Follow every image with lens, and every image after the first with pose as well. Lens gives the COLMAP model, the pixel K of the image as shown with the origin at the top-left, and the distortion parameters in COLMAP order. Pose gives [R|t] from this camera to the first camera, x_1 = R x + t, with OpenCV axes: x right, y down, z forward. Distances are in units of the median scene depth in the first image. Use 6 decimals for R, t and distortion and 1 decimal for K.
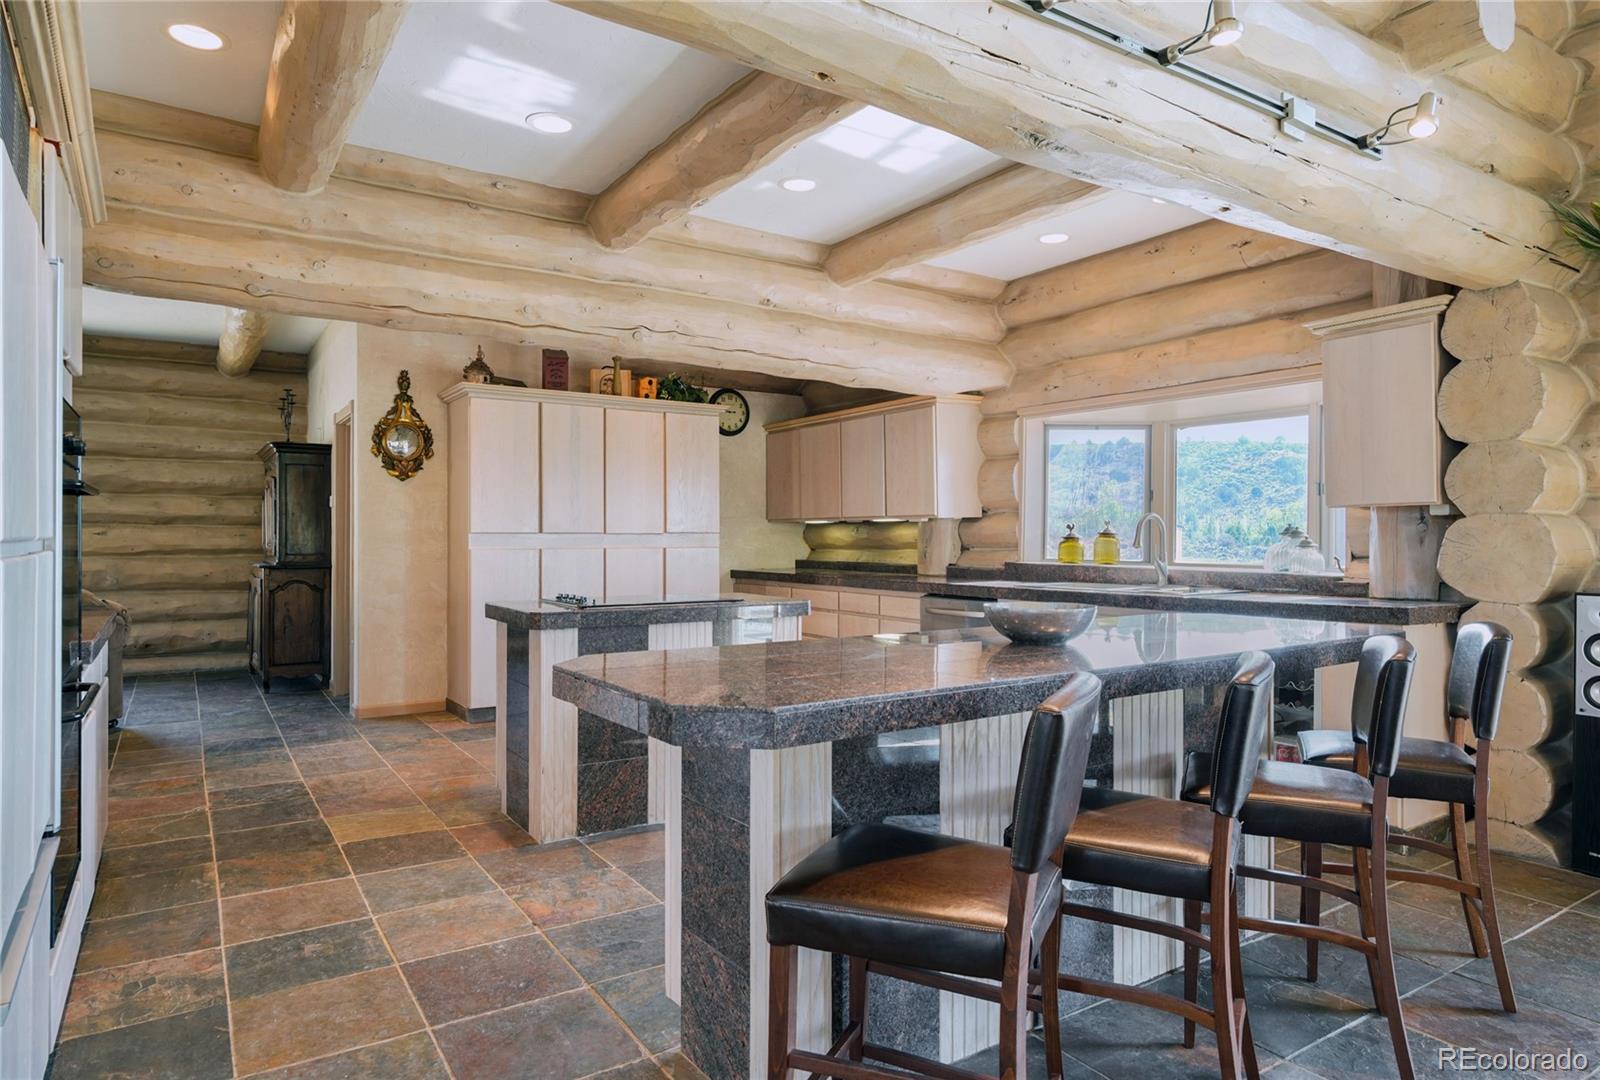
lens RADIAL K [[948.9, 0, 807.7], [0, 948.9, 535.7], [0, 0, 1]] dist [-0.000636, 0.003193]
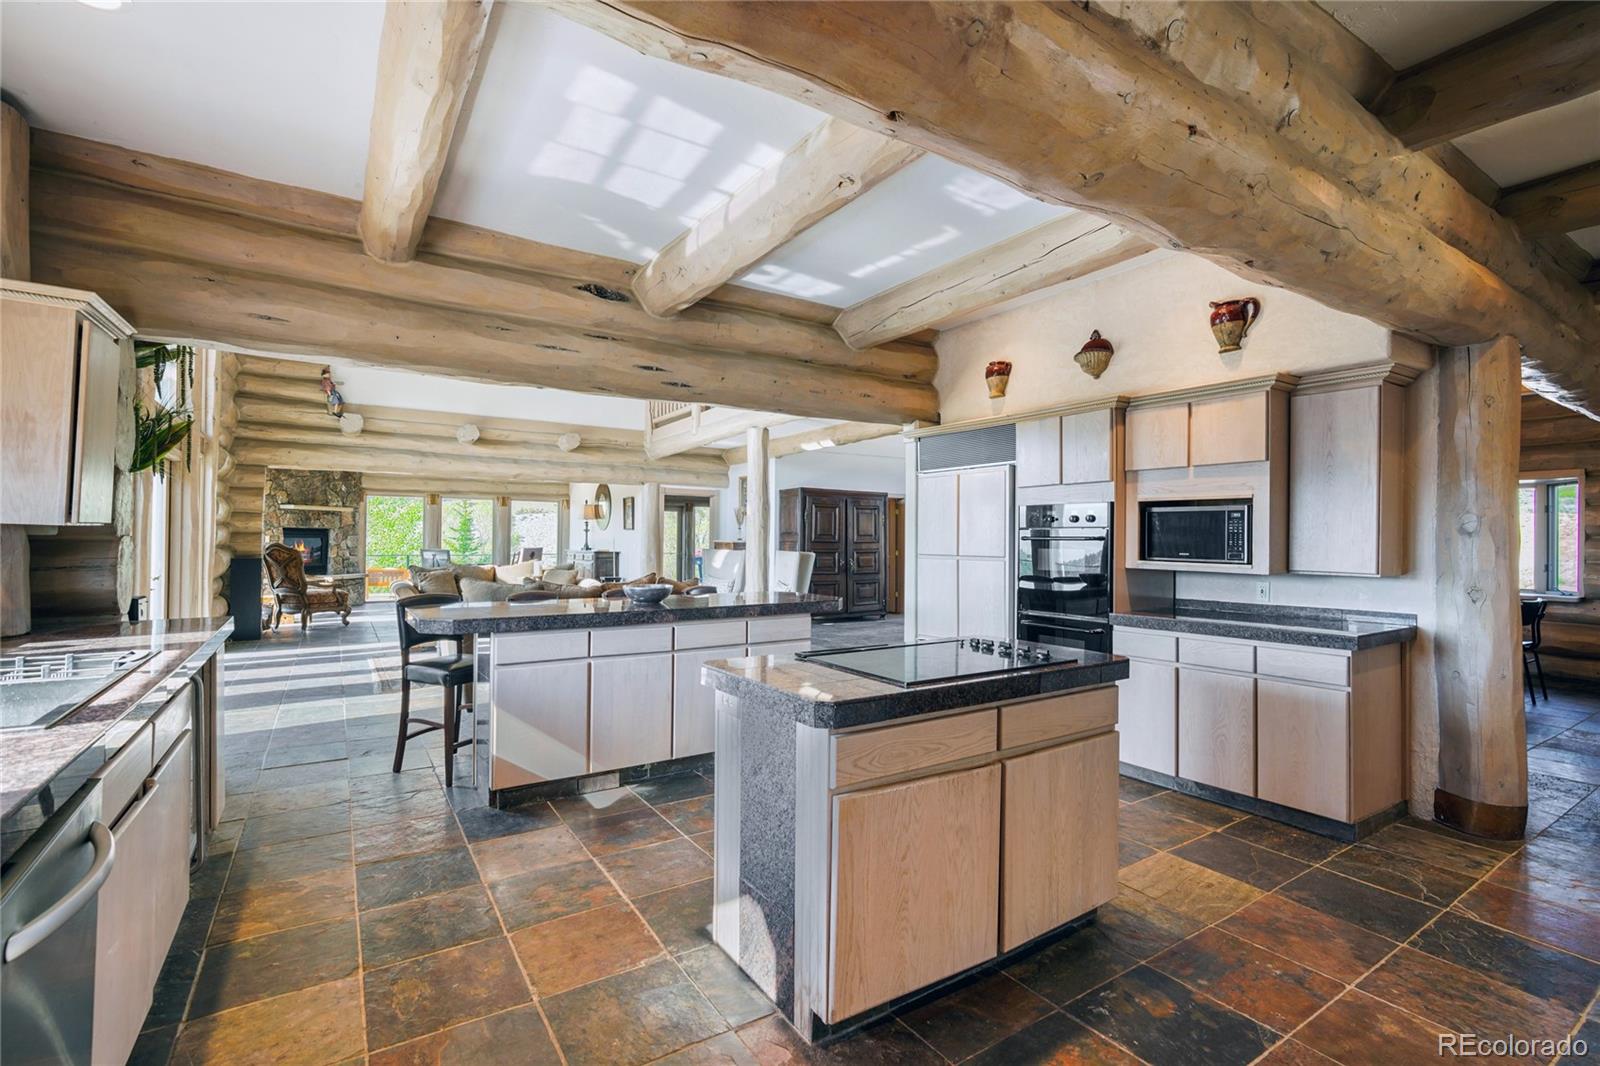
lens RADIAL K [[733.7, 0, 805.2], [0, 733.7, 533.6], [0, 0, 1]] dist [-0.009132, 0.004697]
pose [[-0.999922, -0.010184, 0.007257, -0.053006], [-0.010232, 0.999926, -0.006508, -0.017044], [-0.007190, -0.006581, -0.999952, 1.104007]]
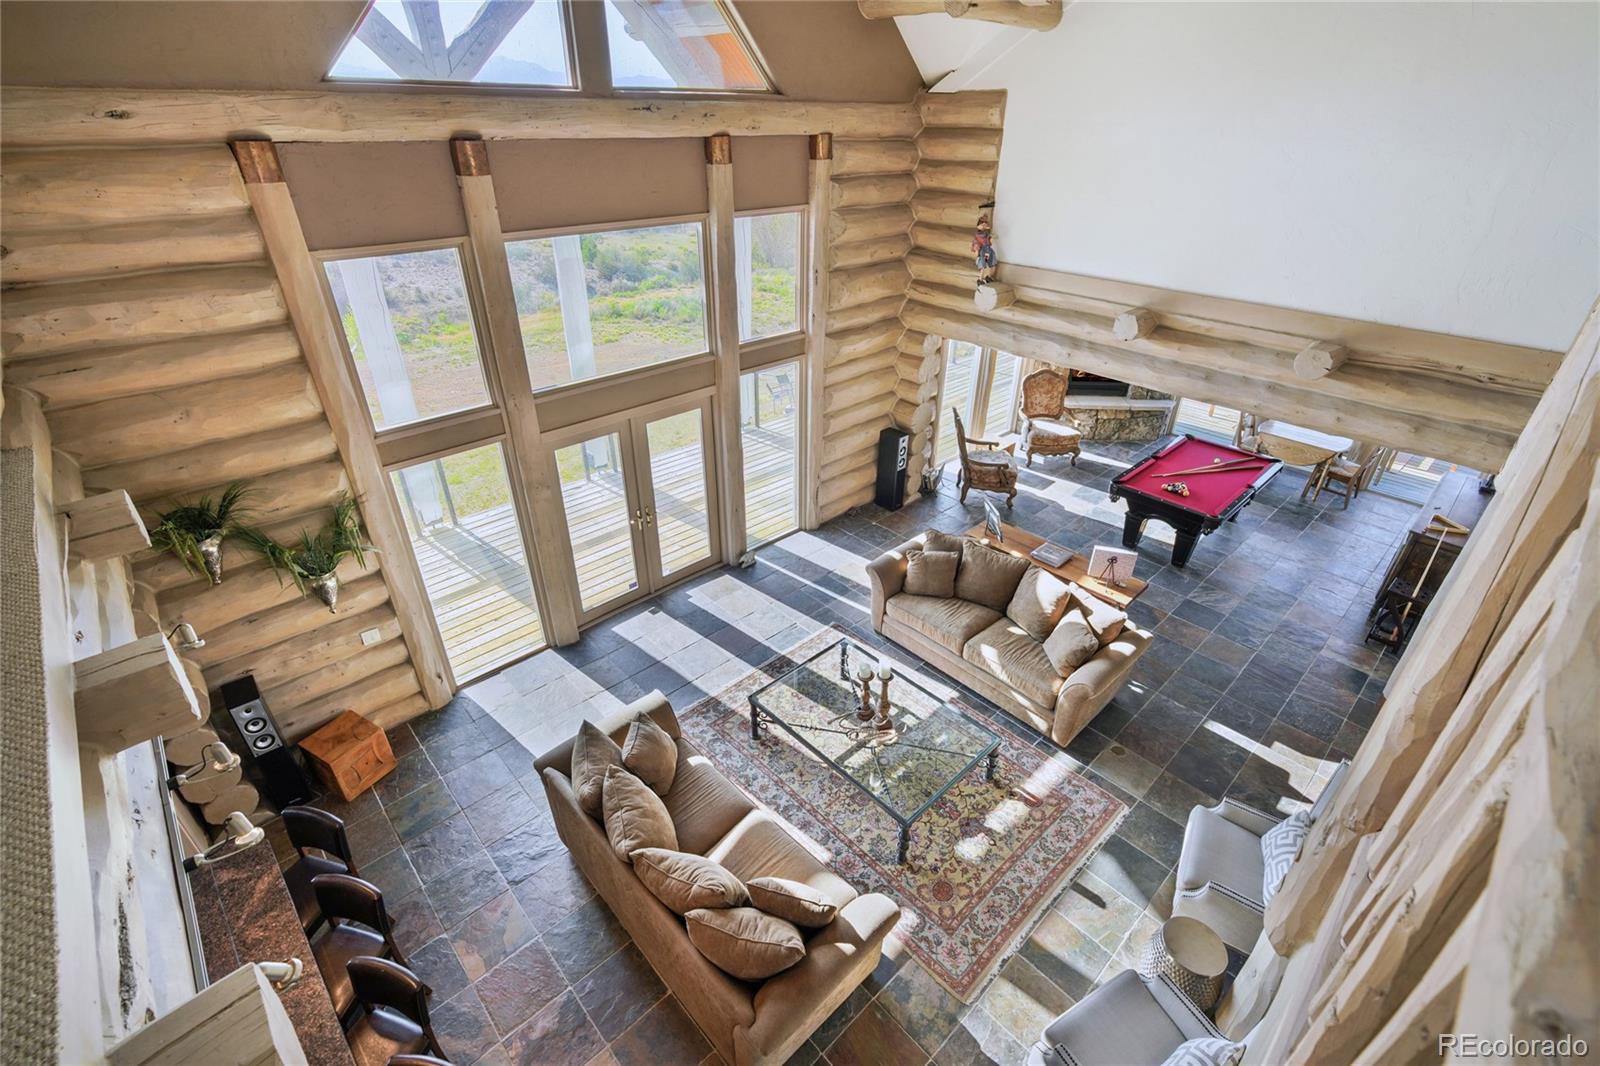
lens RADIAL K [[733.7, 0, 805.1], [0, 733.7, 531.0], [0, 0, 1]] dist [-0.009132, 0.004697]
pose [[-0.176234, -0.497543, 0.849348, -0.206750], [-0.008745, 0.863611, 0.504083, -0.516161], [-0.984309, 0.081409, -0.156549, 0.069088]]
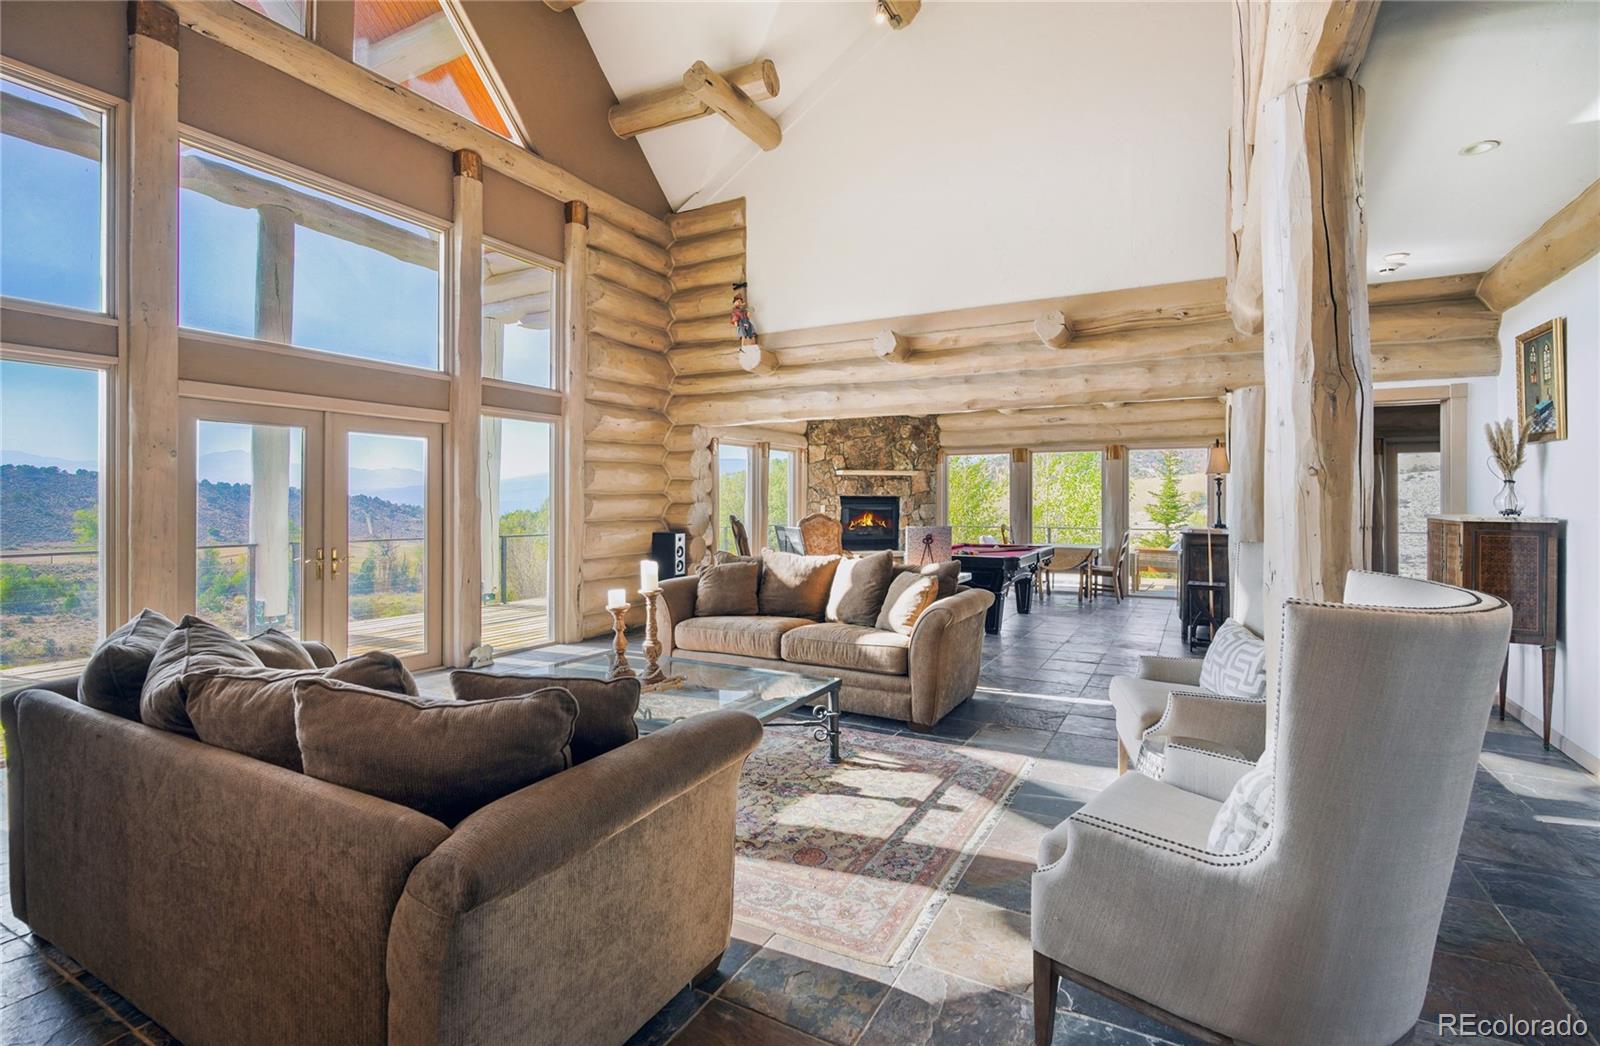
lens RADIAL K [[740.4, 0, 800.7], [0, 740.4, 493.5], [0, 0, 1]] dist [-0.000332, 0.000477]
pose [[-0.467227, 0.006777, 0.884111, -0.167873], [0.000126, 0.999971, -0.007599, -0.023939], [-0.884137, -0.003439, -0.467214, 0.055168]]
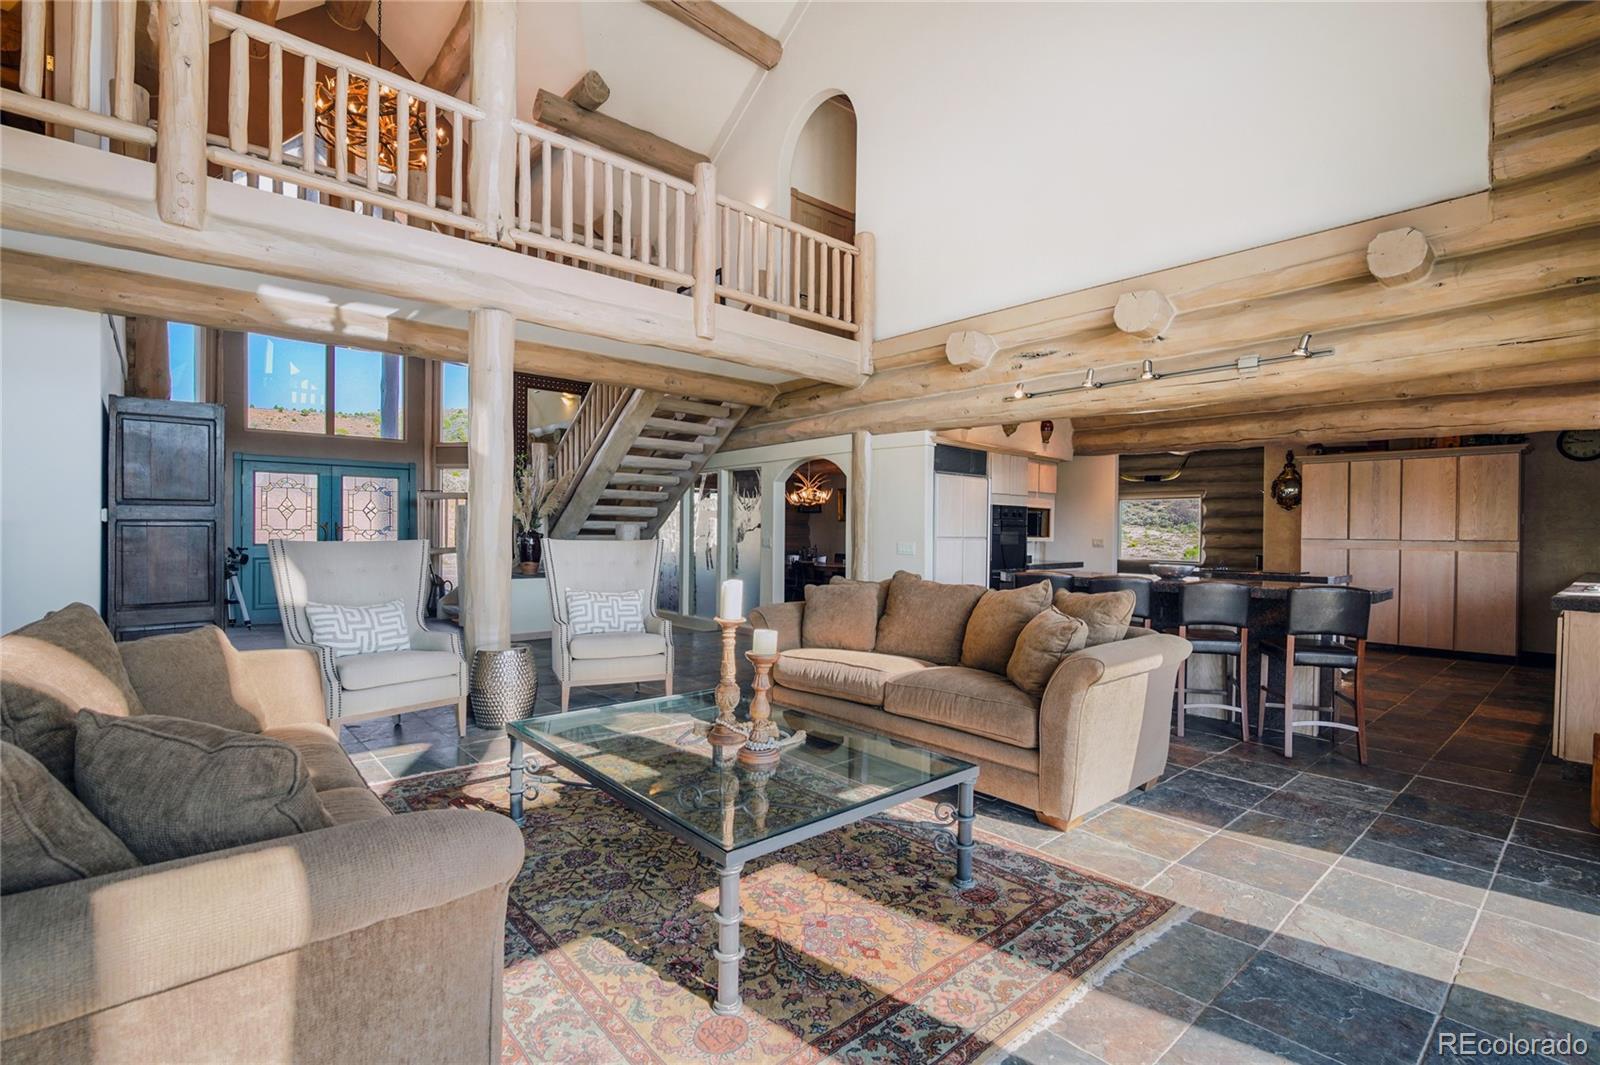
lens RADIAL K [[733.7, 0, 800.1], [0, 733.7, 529.5], [0, 0, 1]] dist [-0.009132, 0.004697]
pose [[0.139681, -0.000955, -0.990196, 0.888967], [-0.013585, 0.999904, -0.002880, -0.003959], [0.990103, 0.013854, 0.139654, -0.142165]]
